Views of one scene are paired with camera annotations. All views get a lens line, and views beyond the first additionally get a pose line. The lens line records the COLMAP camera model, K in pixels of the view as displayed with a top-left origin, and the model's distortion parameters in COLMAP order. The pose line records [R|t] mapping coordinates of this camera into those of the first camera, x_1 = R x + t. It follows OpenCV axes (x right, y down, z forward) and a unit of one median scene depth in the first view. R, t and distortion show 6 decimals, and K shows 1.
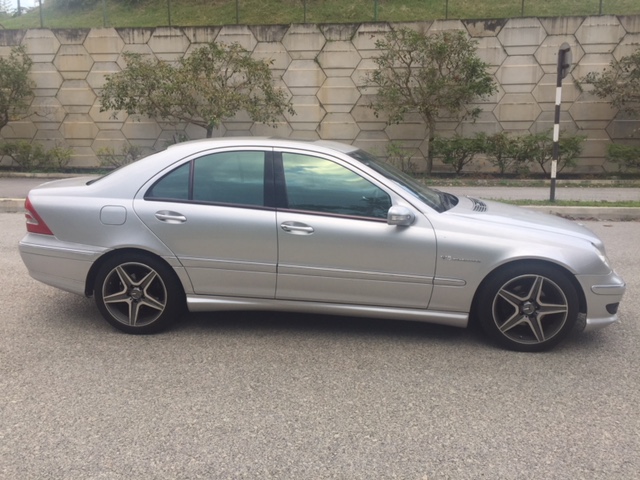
lens RADIAL K [[549.3, 0, 320.2], [0, 549.3, 243.4], [0, 0, 1]] dist [0.060352, -0.060710]
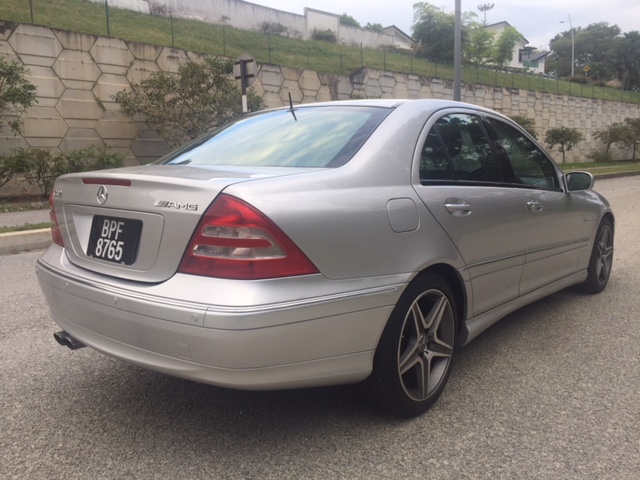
lens RADIAL K [[549.3, 0, 320.0], [0, 549.3, 238.7], [0, 0, 1]] dist [0.060352, -0.060710]
pose [[0.572070, -0.129161, 0.809971, -0.156429], [0.173143, 0.984286, 0.034669, -0.010864], [-0.801722, 0.120407, 0.585444, 0.130920]]
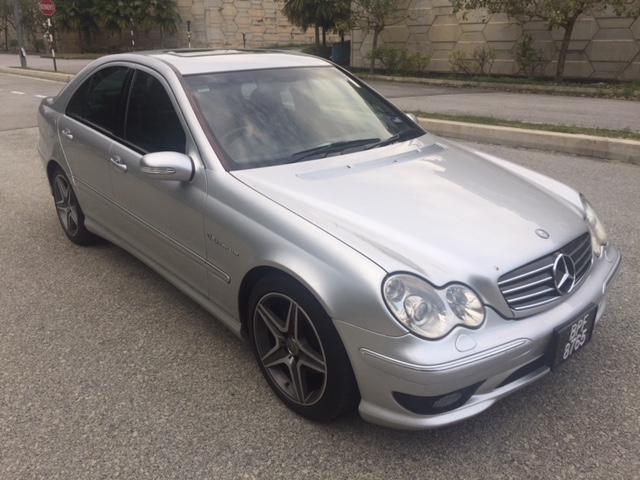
lens RADIAL K [[549.3, 0, 319.9], [0, 549.3, 237.2], [0, 0, 1]] dist [0.060352, -0.060710]
pose [[0.735950, 0.220047, -0.640279, 0.021569], [-0.117199, 0.972838, 0.199627, -0.003603], [0.666815, -0.071875, 0.741749, 0.016046]]
